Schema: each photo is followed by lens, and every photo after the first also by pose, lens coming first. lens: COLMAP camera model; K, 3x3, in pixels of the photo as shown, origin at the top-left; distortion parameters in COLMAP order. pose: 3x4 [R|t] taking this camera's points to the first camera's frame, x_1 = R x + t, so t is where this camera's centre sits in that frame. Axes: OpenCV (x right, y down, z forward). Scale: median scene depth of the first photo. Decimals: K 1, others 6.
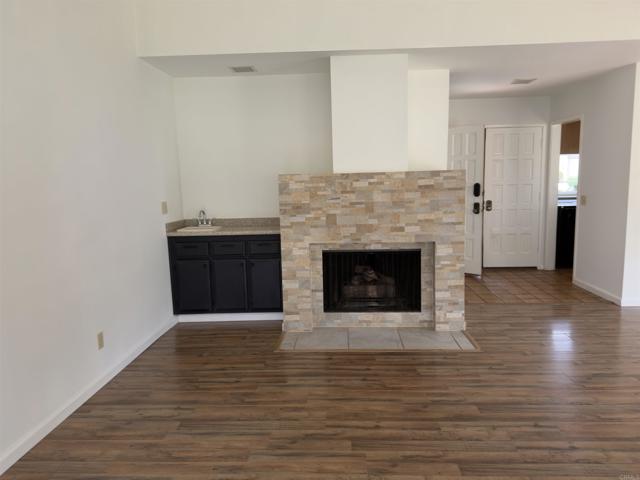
lens RADIAL K [[452.4, 0, 322.2], [0, 452.4, 235.0], [0, 0, 1]] dist [0.039794, -0.055295]
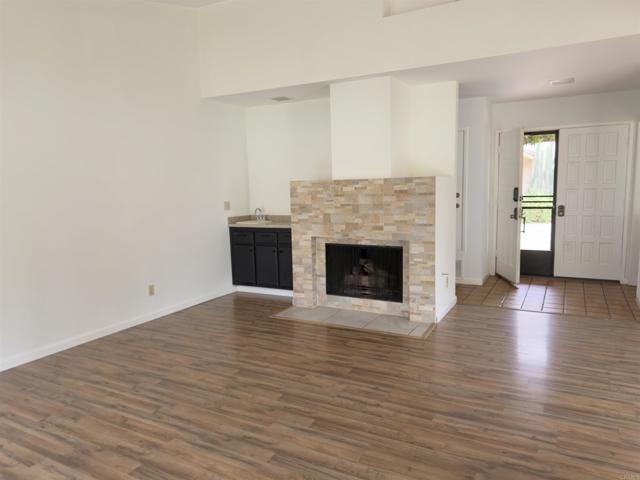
lens RADIAL K [[452.4, 0, 321.0], [0, 452.4, 240.1], [0, 0, 1]] dist [0.039794, -0.055295]
pose [[0.898075, 0.053740, -0.436547, 0.539572], [-0.049688, 0.998550, 0.020705, 0.001203], [0.437027, 0.003097, 0.899443, -0.104880]]
